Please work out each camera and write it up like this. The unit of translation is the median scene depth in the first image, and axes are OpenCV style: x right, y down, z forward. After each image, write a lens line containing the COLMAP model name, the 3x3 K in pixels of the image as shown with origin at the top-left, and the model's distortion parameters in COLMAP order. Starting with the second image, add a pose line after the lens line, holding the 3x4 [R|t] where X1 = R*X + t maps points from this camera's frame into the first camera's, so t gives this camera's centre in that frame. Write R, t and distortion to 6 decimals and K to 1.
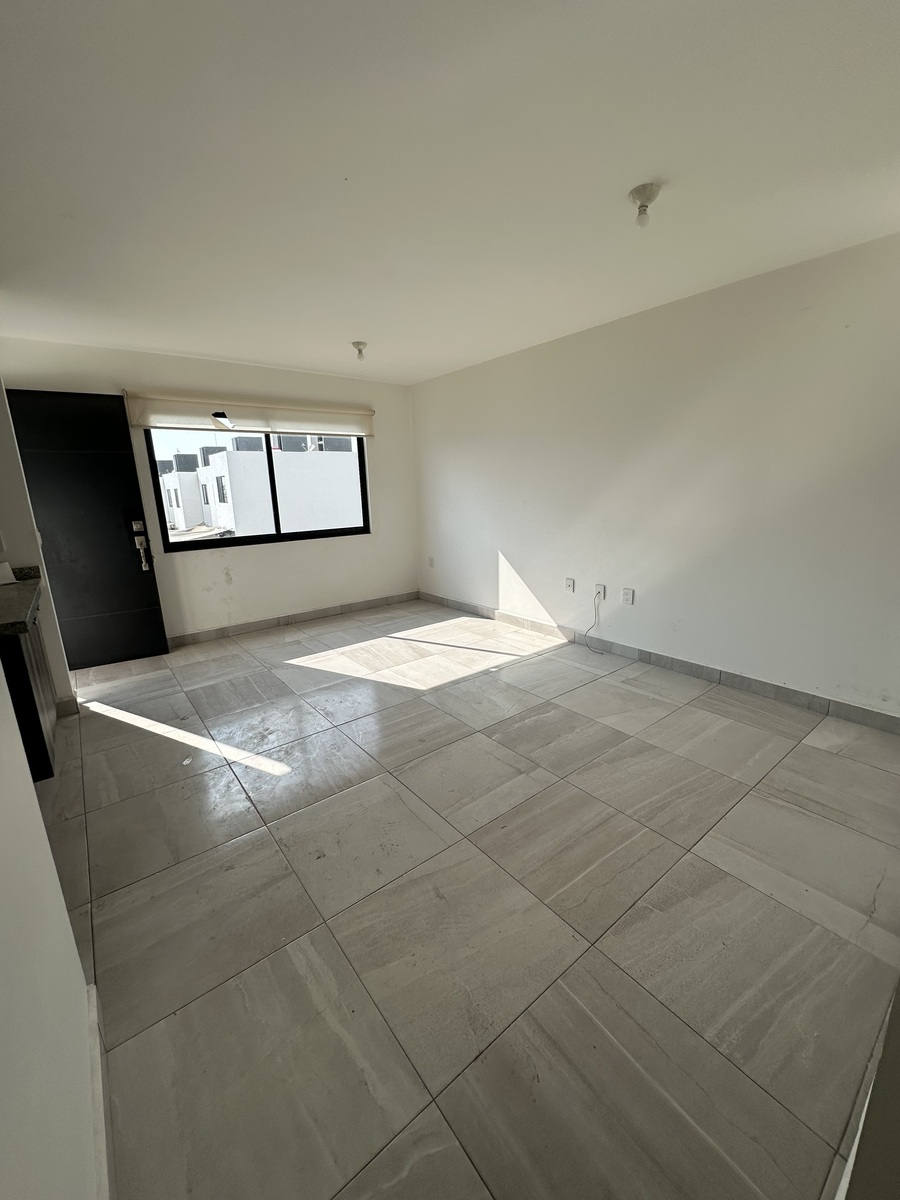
lens RADIAL K [[480.8, 0, 451.0], [0, 480.8, 600.1], [0, 0, 1]] dist [0.017675, -0.000160]
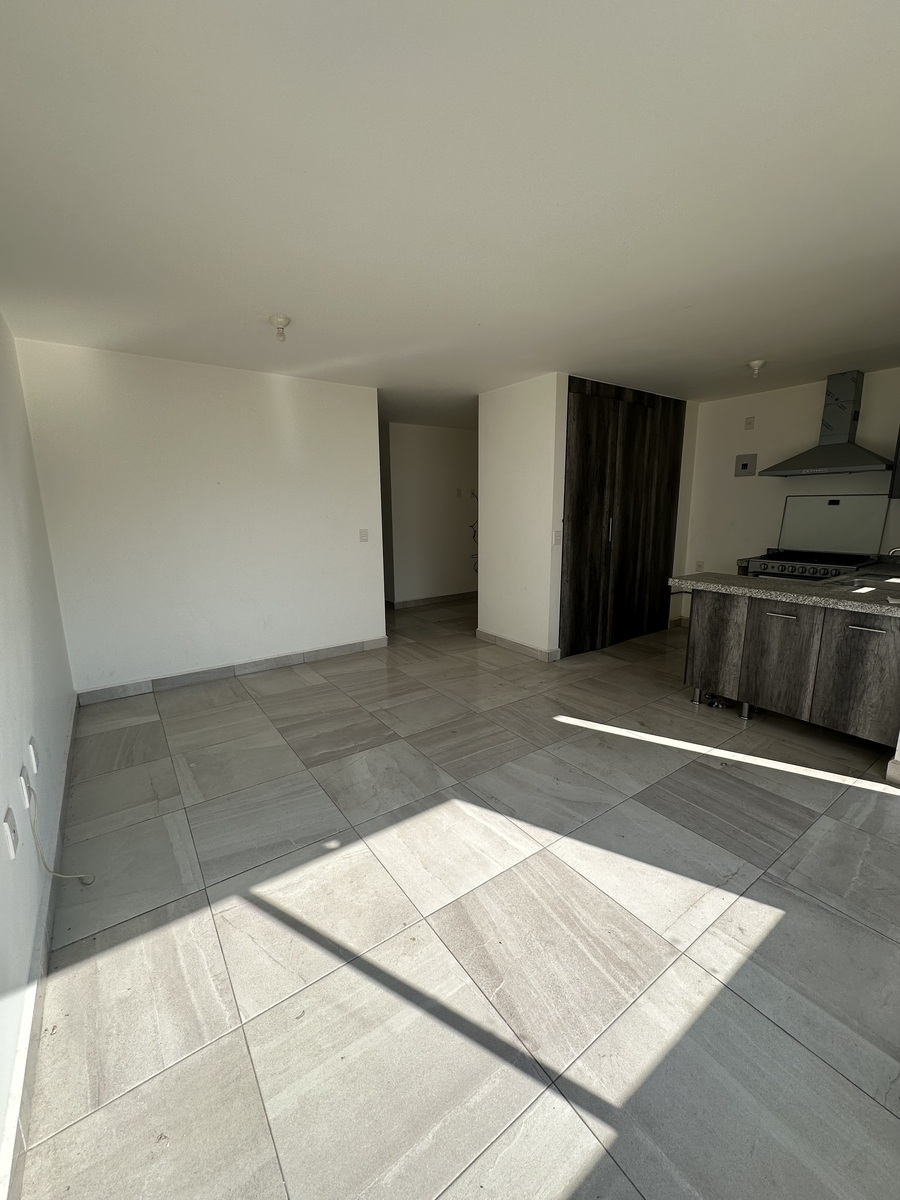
lens RADIAL K [[480.8, 0, 451.8], [0, 480.8, 598.0], [0, 0, 1]] dist [0.017675, -0.000160]
pose [[-0.998126, 0.029272, 0.053738, -0.114617], [0.049109, 0.907100, 0.418041, -0.434160], [-0.036509, 0.419897, -0.906837, 1.738684]]
